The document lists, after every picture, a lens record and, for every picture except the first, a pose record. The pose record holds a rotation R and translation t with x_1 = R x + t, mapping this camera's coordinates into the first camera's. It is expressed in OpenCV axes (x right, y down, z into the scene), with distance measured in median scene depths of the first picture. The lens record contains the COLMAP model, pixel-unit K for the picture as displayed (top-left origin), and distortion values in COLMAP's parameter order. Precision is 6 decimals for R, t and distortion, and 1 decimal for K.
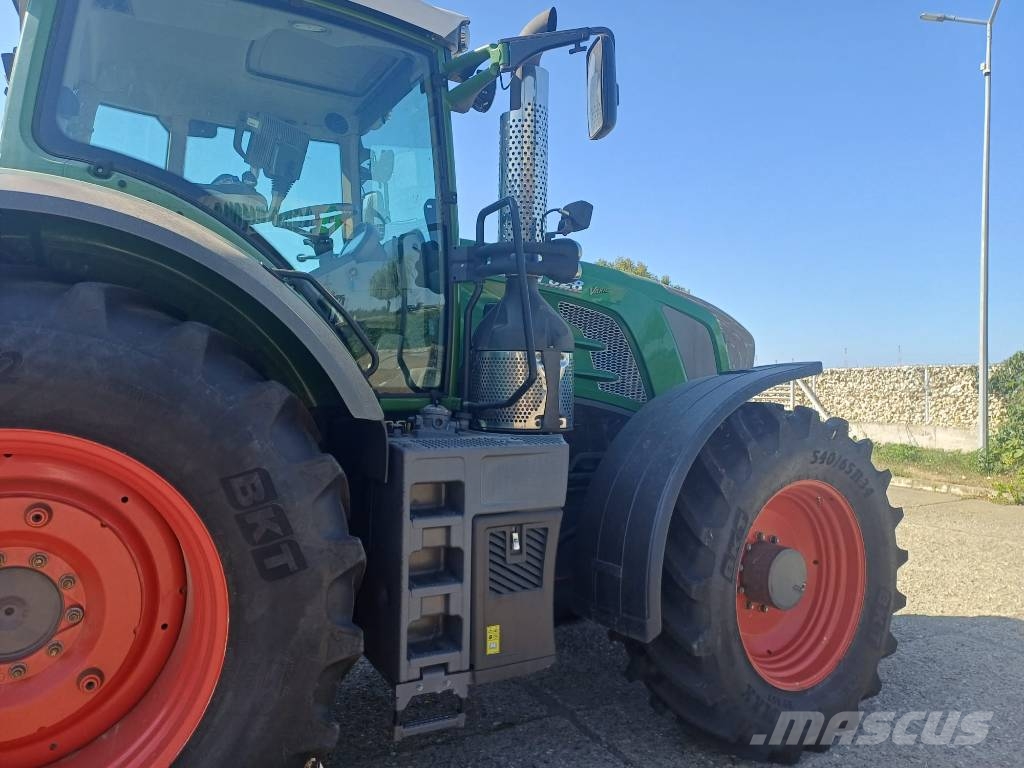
lens RADIAL K [[757.4, 0, 503.8], [0, 757.4, 367.9], [0, 0, 1]] dist [0.044872, -0.008156]
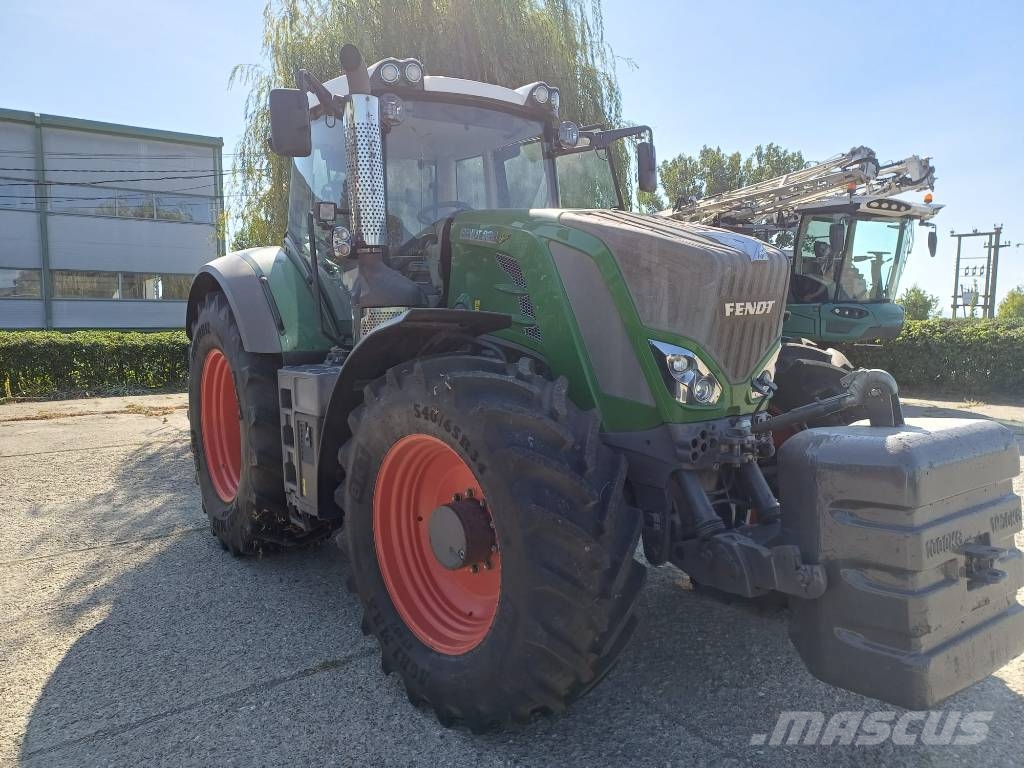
lens RADIAL K [[744.6, 0, 512.0], [0, 744.6, 384.0], [0, 0, 1]] dist [0.043201, -0.002173]
pose [[0.133073, 0.073921, -0.988346, 1.509185], [0.043547, 0.995816, 0.080343, 0.018489], [0.990149, -0.053731, 0.129297, 1.144398]]
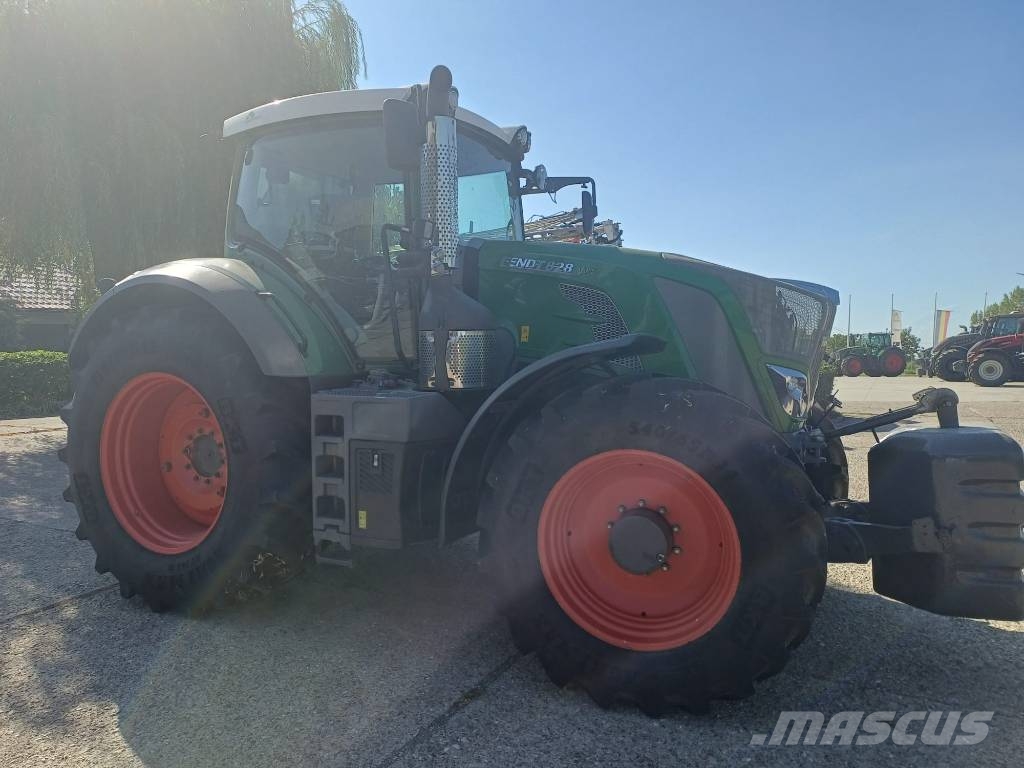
lens RADIAL K [[740.4, 0, 519.5], [0, 740.4, 391.2], [0, 0, 1]] dist [0.053410, -0.003176]
pose [[0.591359, 0.042791, -0.805273, 1.266493], [0.018031, 0.997640, 0.066254, 0.000839], [0.806207, -0.053700, 0.589191, 0.347073]]
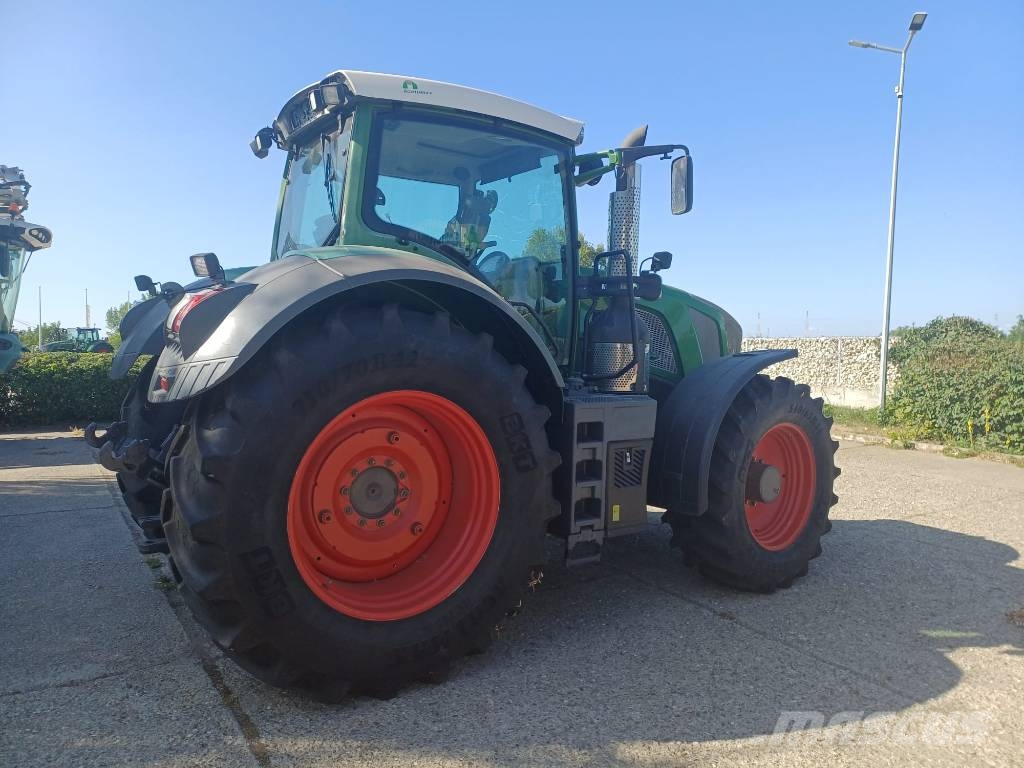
lens RADIAL K [[723.3, 0, 509.6], [0, 723.3, 380.9], [0, 0, 1]] dist [0.074076, -0.049052]
pose [[0.995876, 0.005107, 0.090578, -0.370472], [-0.011465, 0.997494, 0.069816, -0.049179], [-0.089994, -0.070567, 0.993439, -0.541756]]
